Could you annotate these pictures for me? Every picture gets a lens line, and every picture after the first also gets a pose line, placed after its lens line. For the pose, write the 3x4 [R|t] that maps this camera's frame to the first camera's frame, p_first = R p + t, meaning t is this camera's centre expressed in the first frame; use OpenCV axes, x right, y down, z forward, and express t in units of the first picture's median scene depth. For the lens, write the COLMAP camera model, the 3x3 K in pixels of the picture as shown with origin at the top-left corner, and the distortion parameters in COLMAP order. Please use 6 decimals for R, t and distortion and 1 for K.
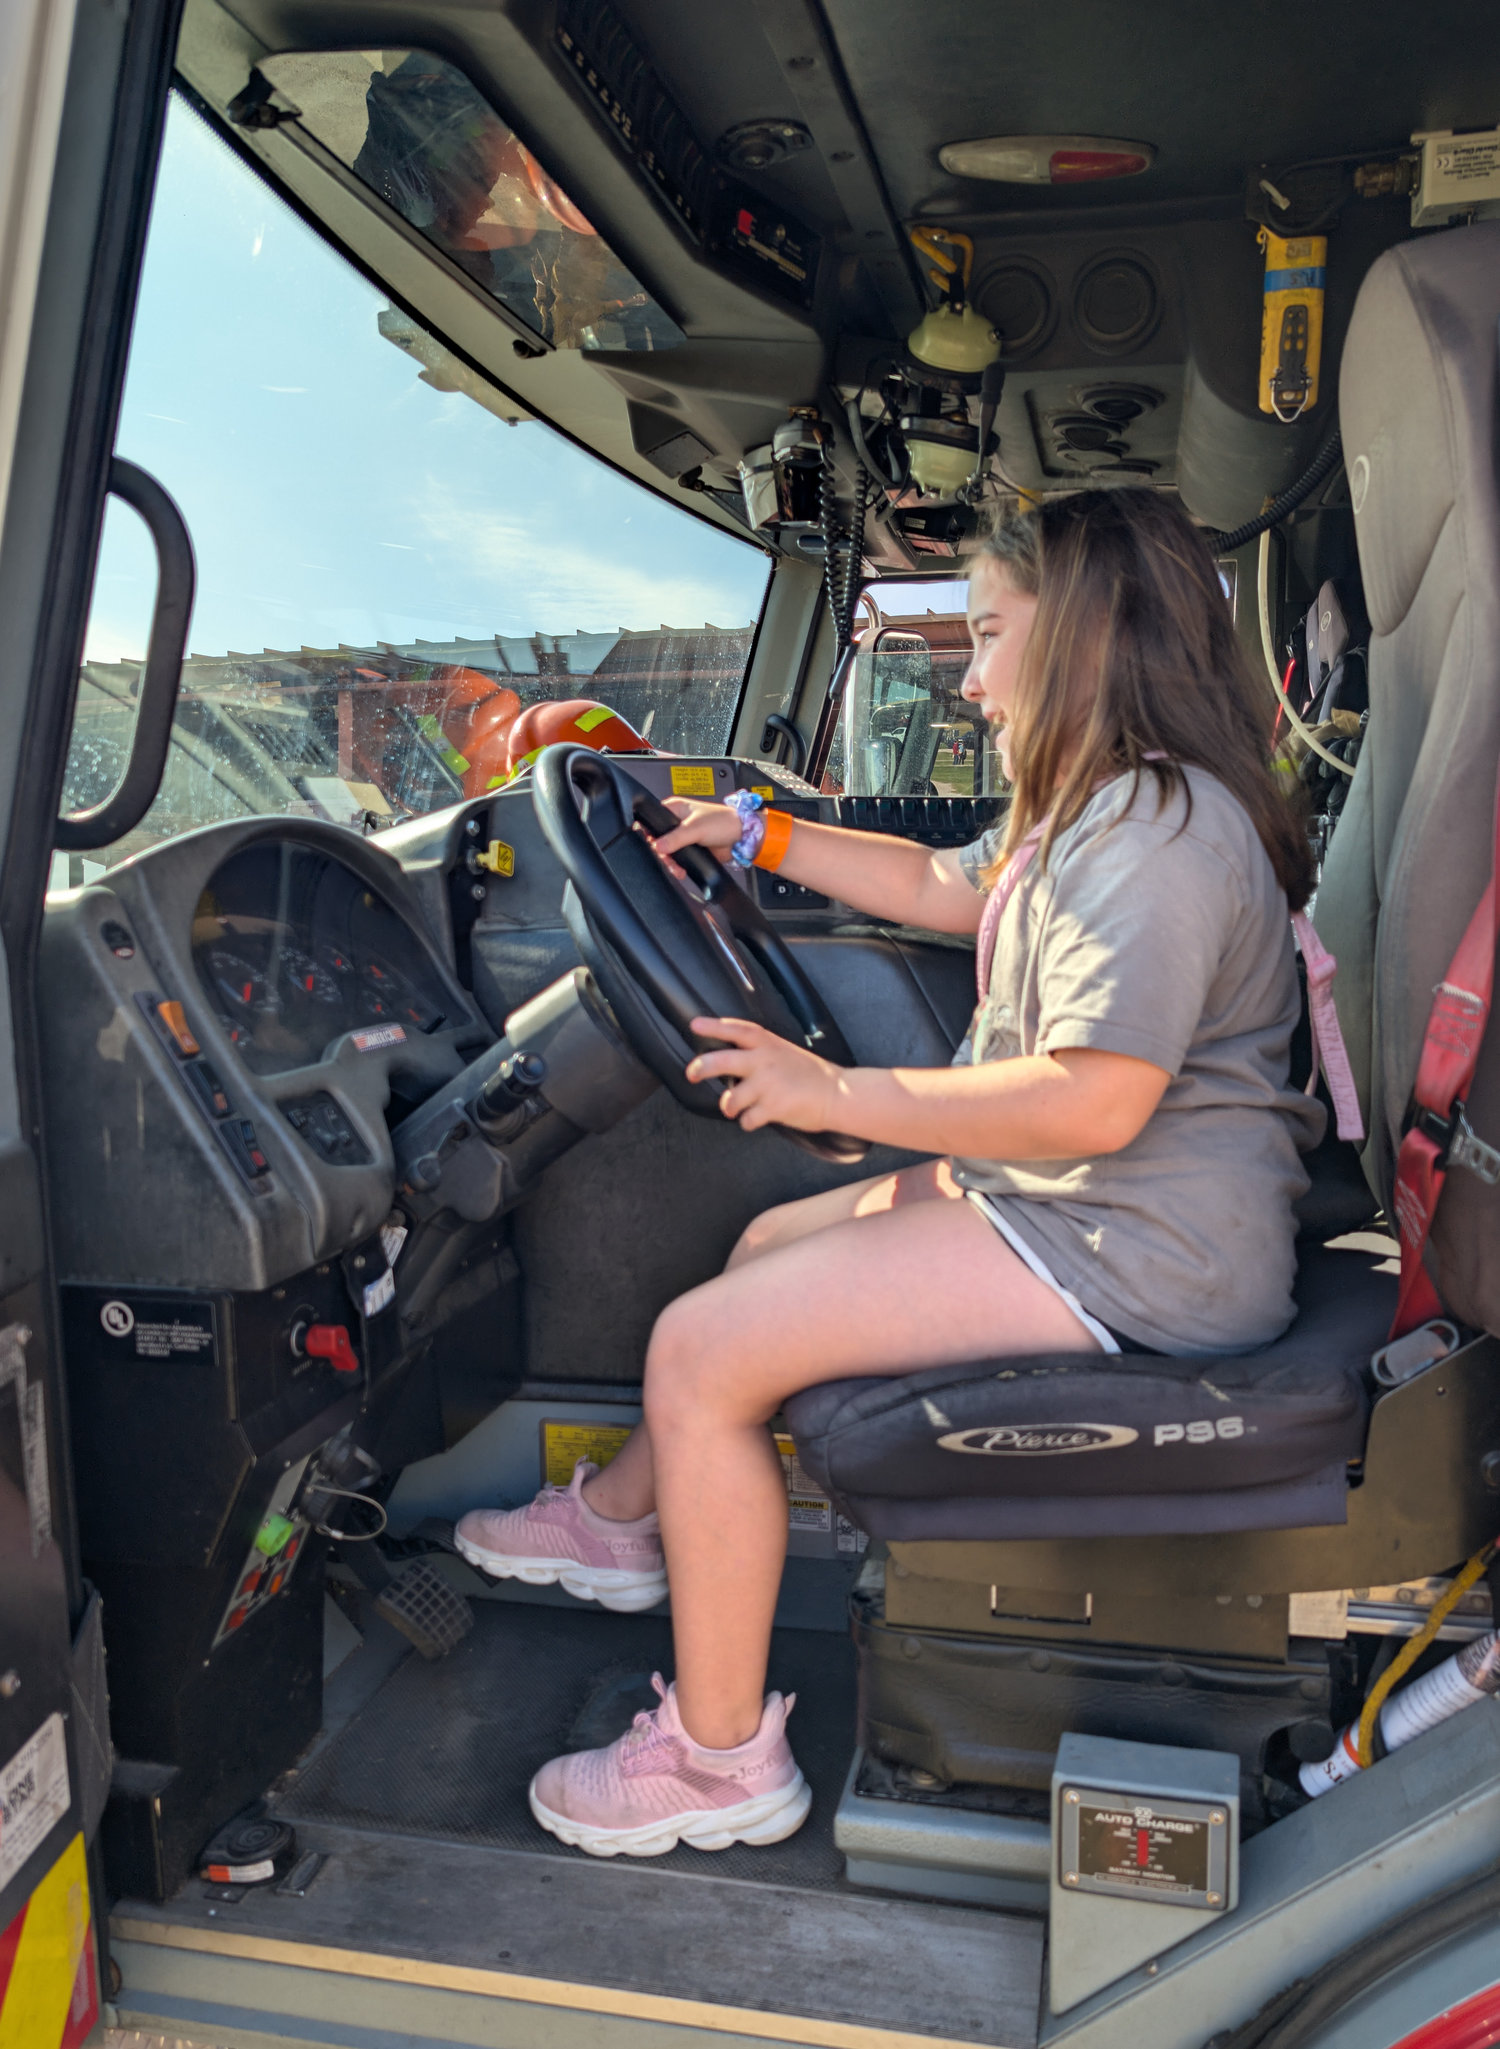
lens RADIAL K [[1494.1, 0, 750.0], [0, 1494.1, 1024.5], [0, 0, 1]] dist [0.068242, -0.000752]
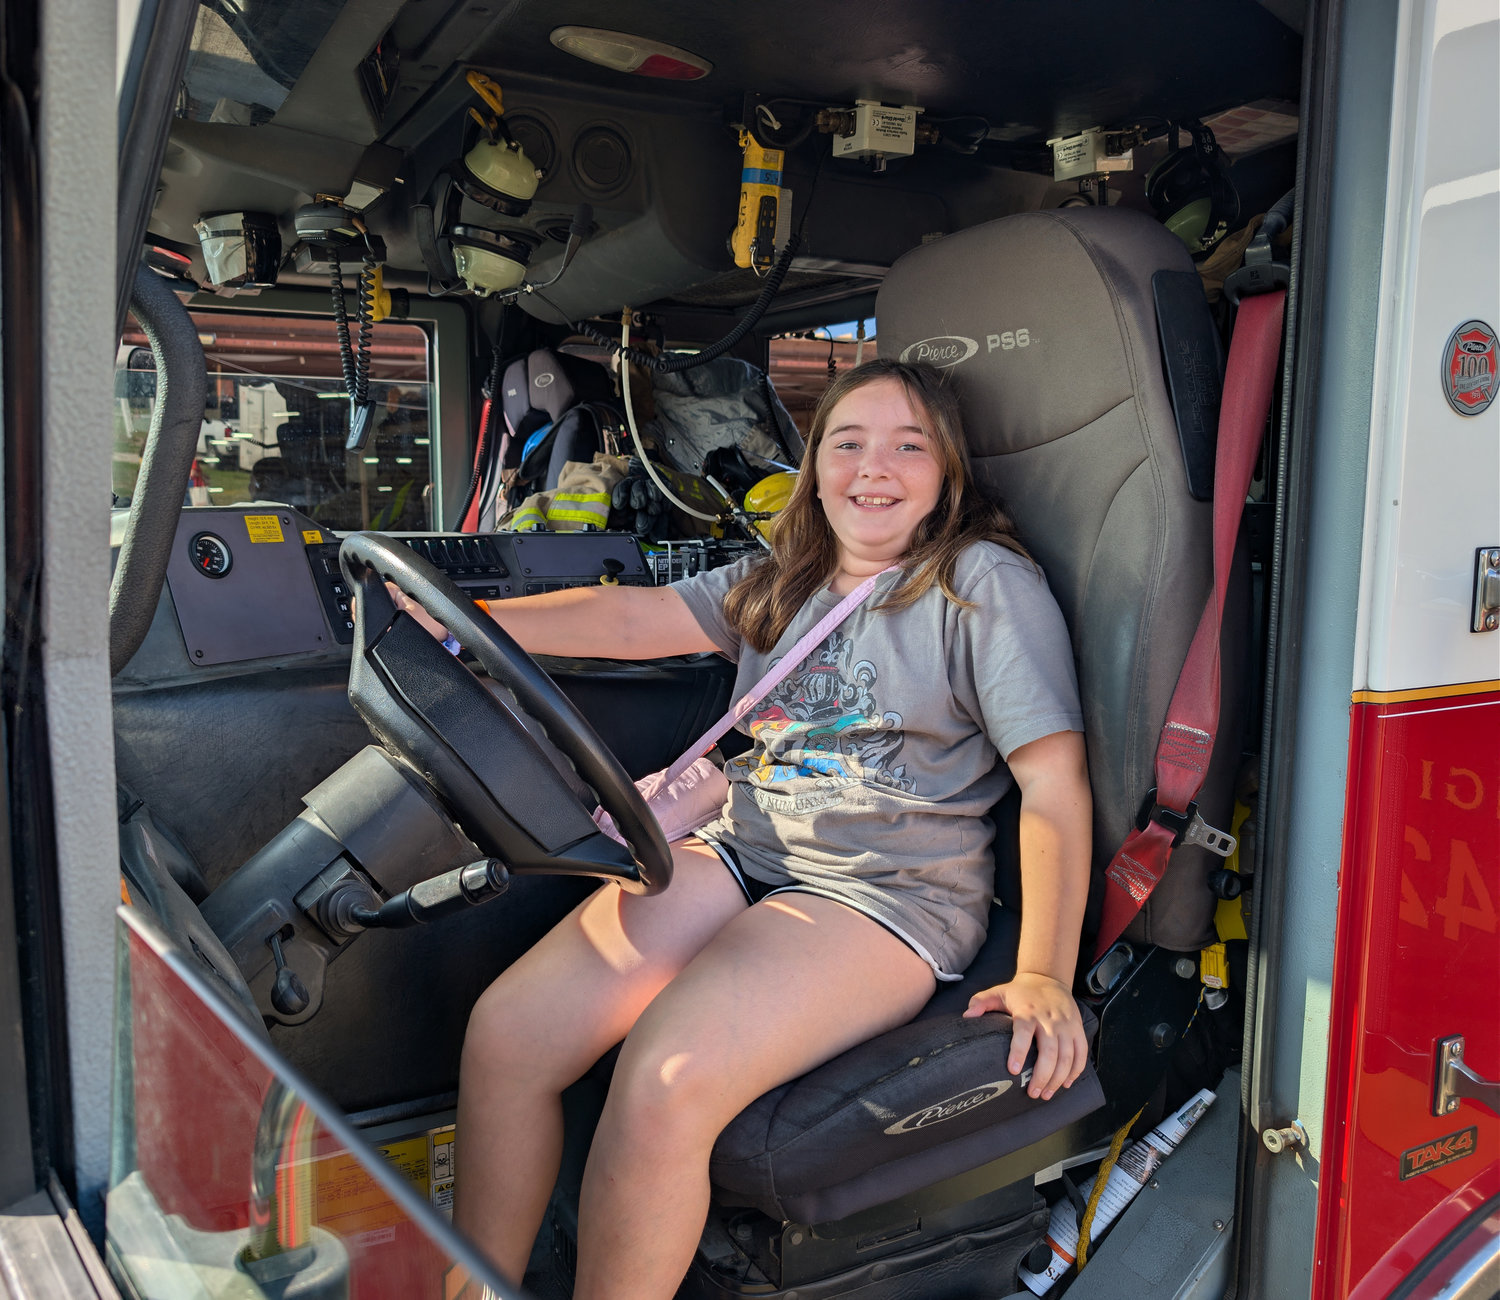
lens RADIAL K [[1177.8, 0, 750.0], [0, 1177.8, 650.0], [0, 0, 1]] dist [0.053114, -0.000659]
pose [[0.823026, -0.068986, 0.563799, -0.449258], [0.078895, 0.996860, 0.006805, -0.117922], [-0.562498, 0.038880, 0.825884, 0.236694]]
